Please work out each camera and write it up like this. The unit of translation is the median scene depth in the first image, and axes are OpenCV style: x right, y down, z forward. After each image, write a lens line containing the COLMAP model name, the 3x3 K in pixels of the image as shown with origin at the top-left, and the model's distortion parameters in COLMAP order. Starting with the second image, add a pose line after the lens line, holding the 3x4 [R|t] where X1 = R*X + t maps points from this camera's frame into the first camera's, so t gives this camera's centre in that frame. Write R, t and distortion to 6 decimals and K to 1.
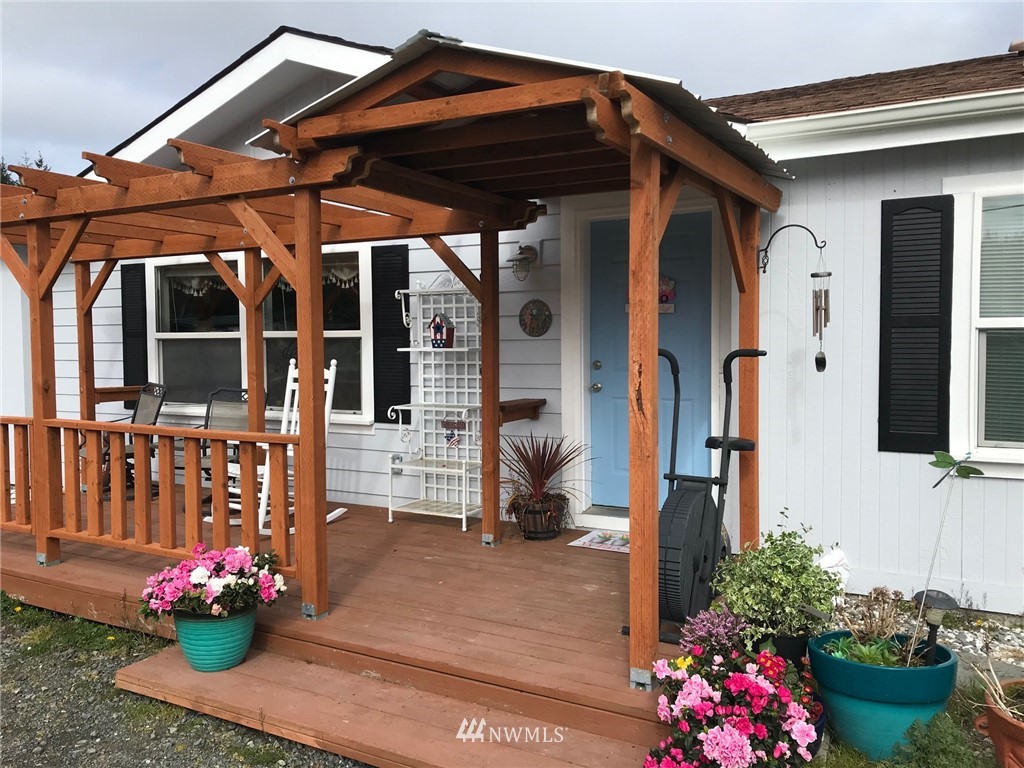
lens RADIAL K [[855.1, 0, 512.0], [0, 855.1, 384.0], [0, 0, 1]] dist [0.063650, -0.045687]
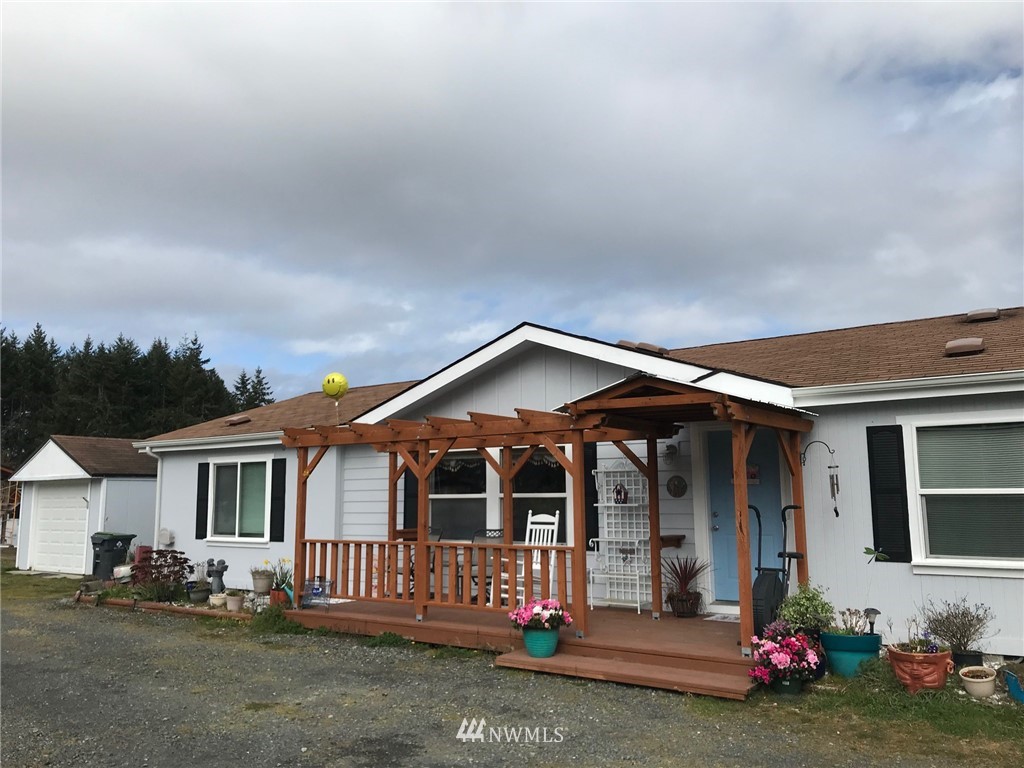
lens RADIAL K [[862.4, 0, 512.0], [0, 862.4, 384.0], [0, 0, 1]] dist [0.050714, -0.041051]
pose [[0.993804, -0.017430, -0.109776, -0.116031], [-0.002482, 0.983902, -0.178694, 0.033788], [0.111123, 0.177860, 0.977762, -0.824240]]
